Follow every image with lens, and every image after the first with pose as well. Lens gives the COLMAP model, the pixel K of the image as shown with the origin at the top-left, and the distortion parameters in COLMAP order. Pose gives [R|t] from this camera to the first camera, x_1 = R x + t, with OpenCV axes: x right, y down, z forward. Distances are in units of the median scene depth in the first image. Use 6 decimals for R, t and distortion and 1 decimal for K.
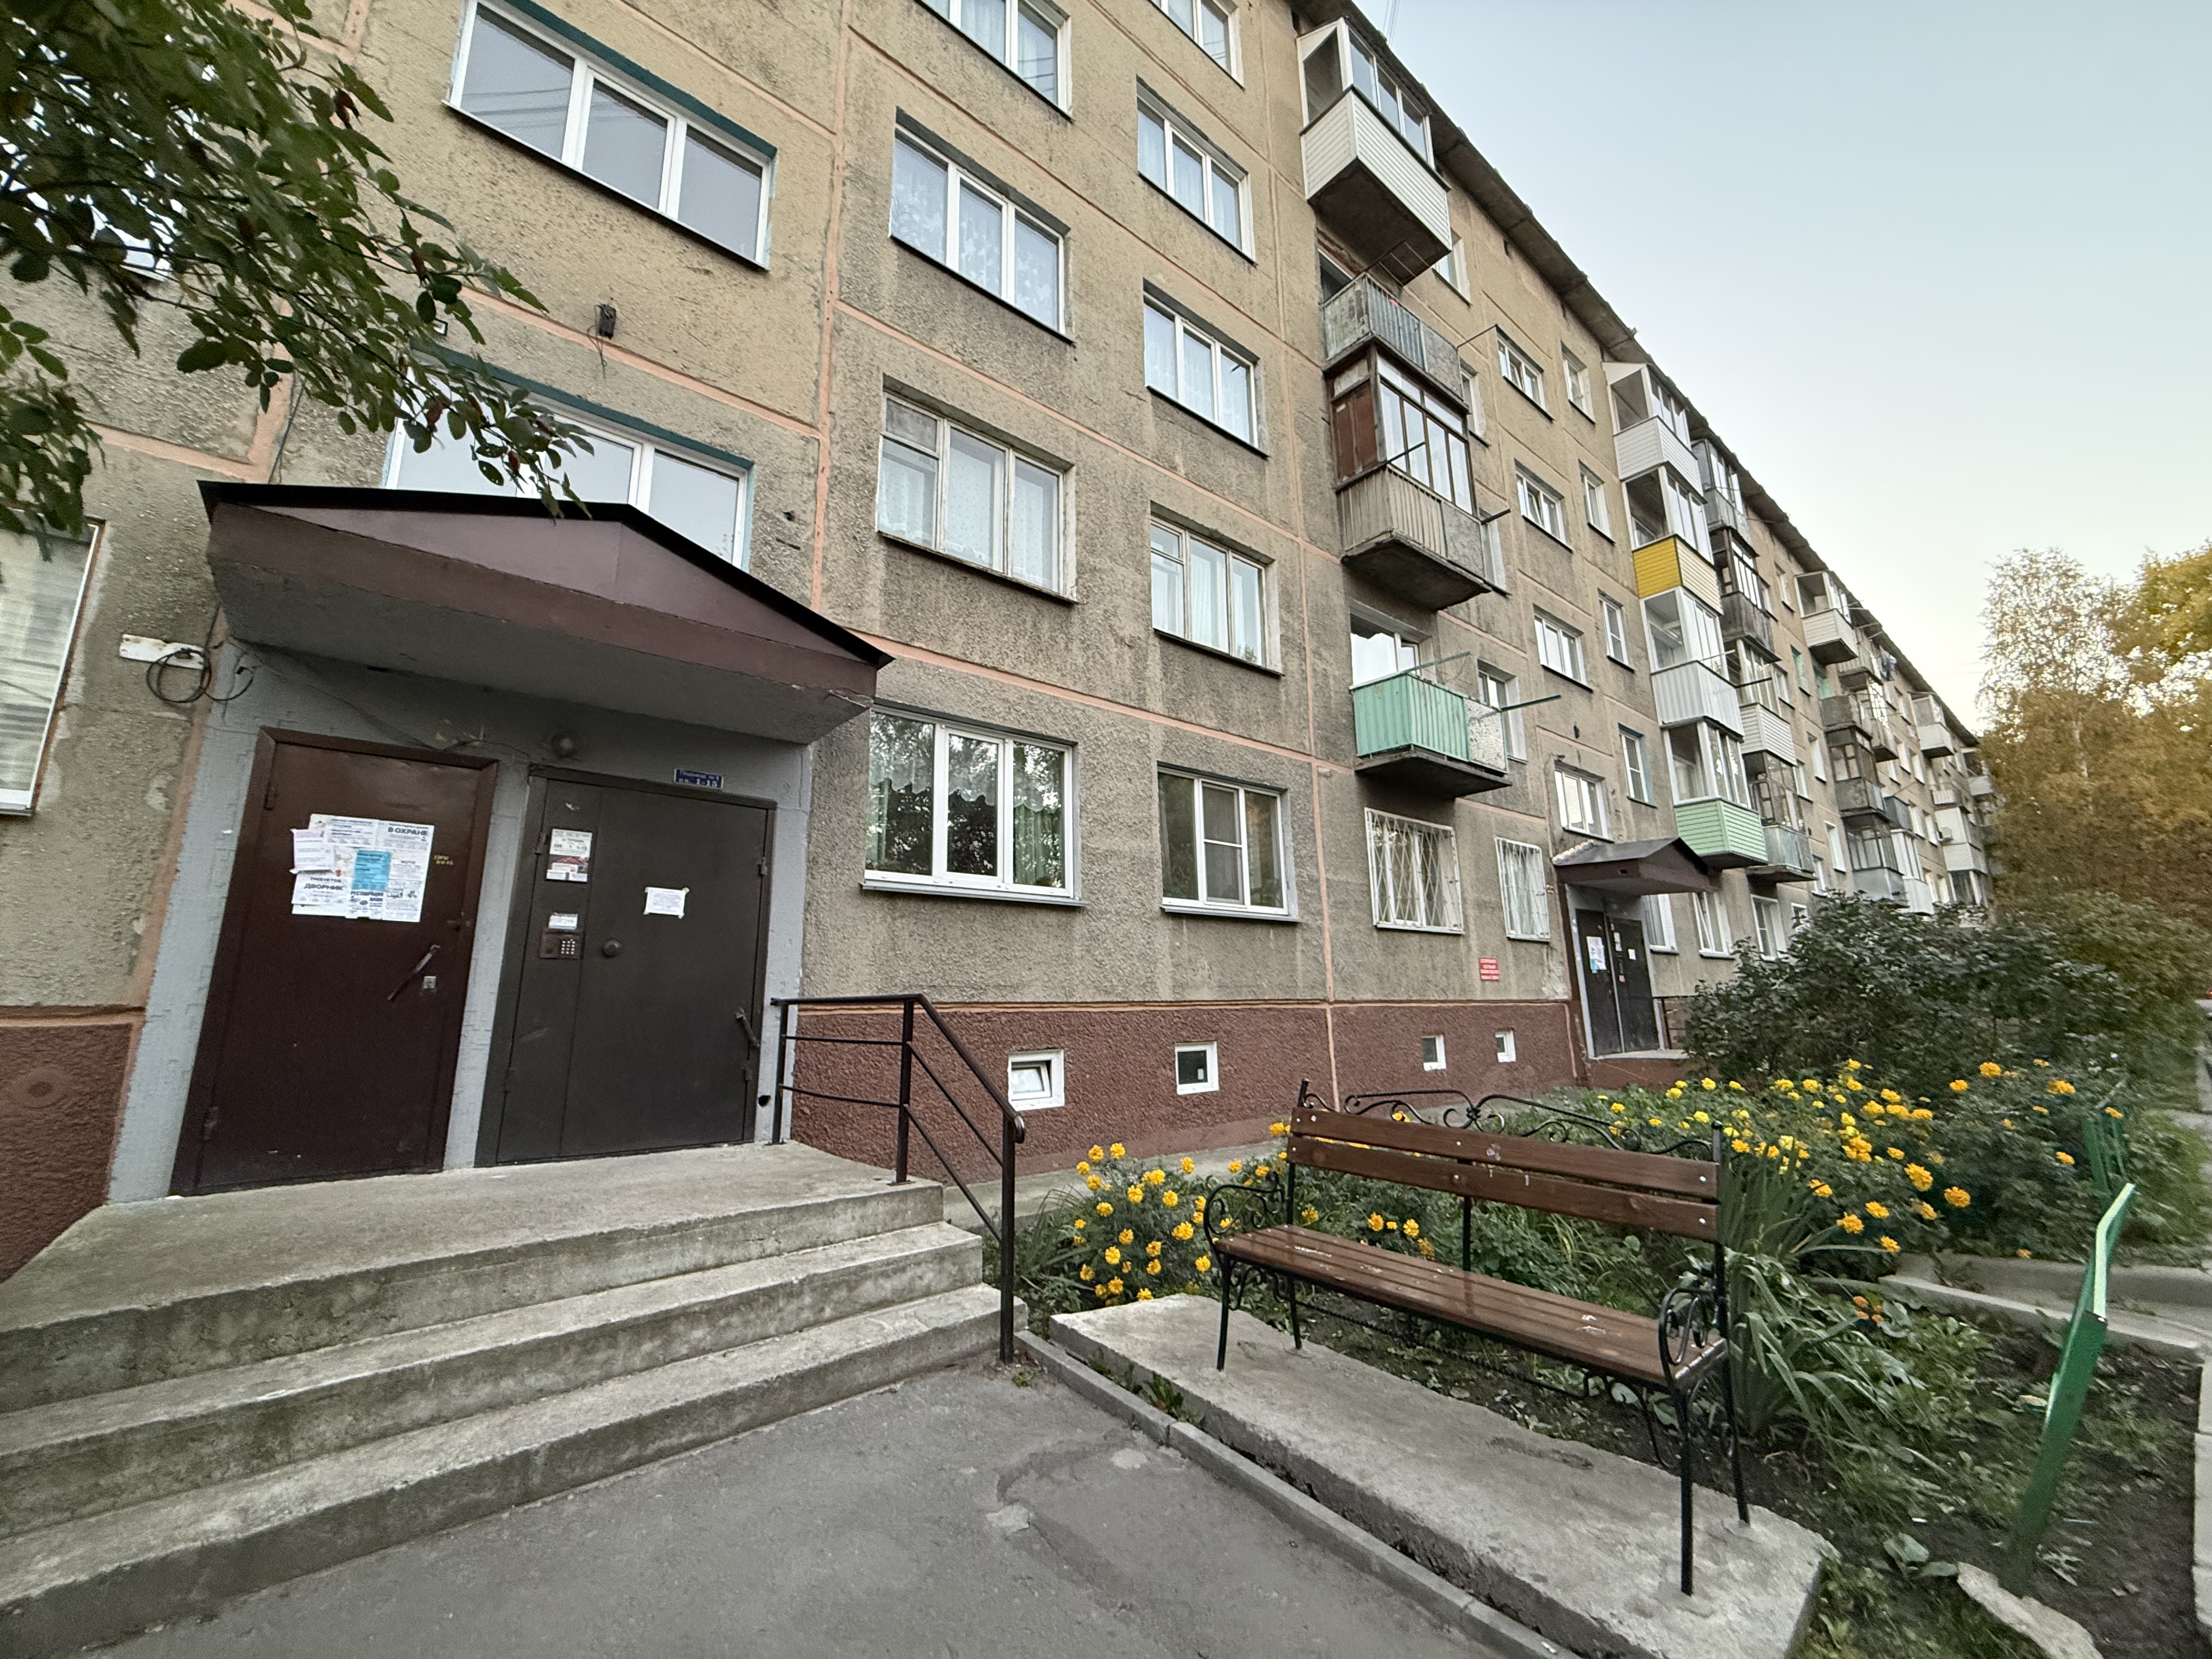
lens RADIAL K [[891.6, 0, 1107.6], [0, 891.6, 822.5], [0, 0, 1]] dist [0.002752, -0.000564]
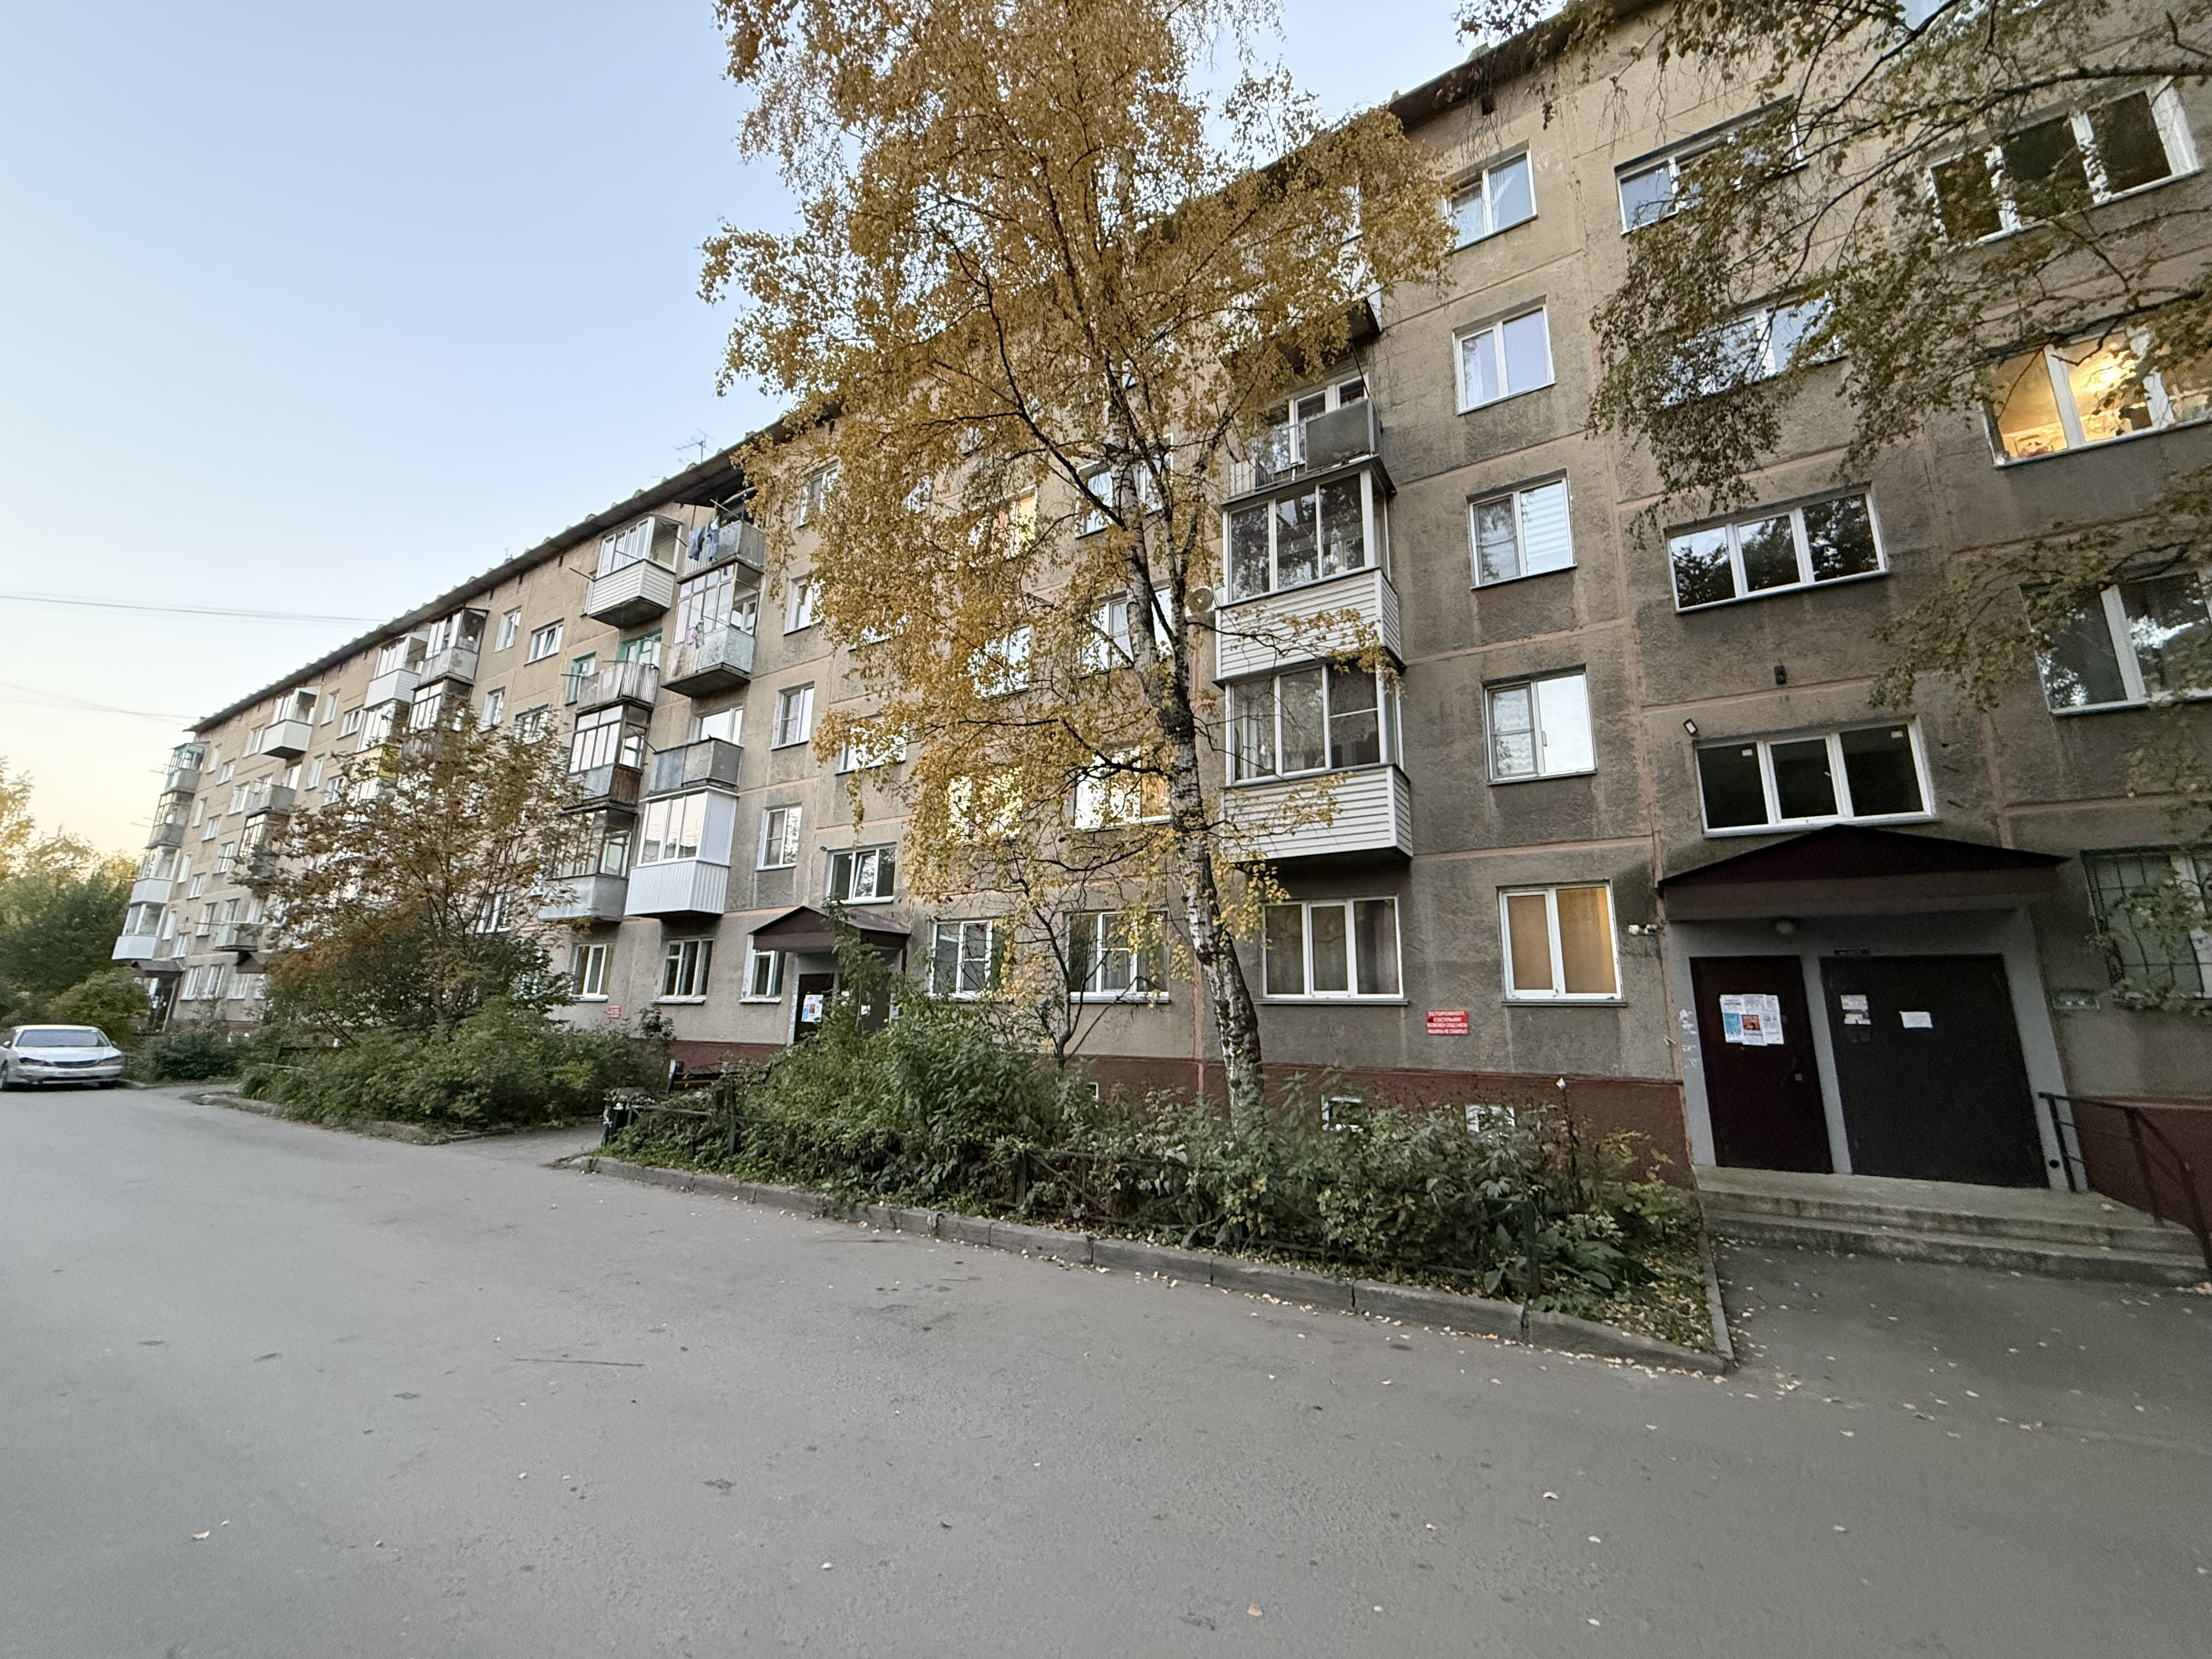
lens RADIAL K [[891.6, 0, 1105.2], [0, 891.6, 824.6], [0, 0, 1]] dist [0.002752, -0.000564]
pose [[0.304130, -0.244684, -0.920671, 0.767591], [0.131900, 0.967958, -0.213680, -0.147762], [0.943455, -0.056450, 0.326659, -1.122197]]
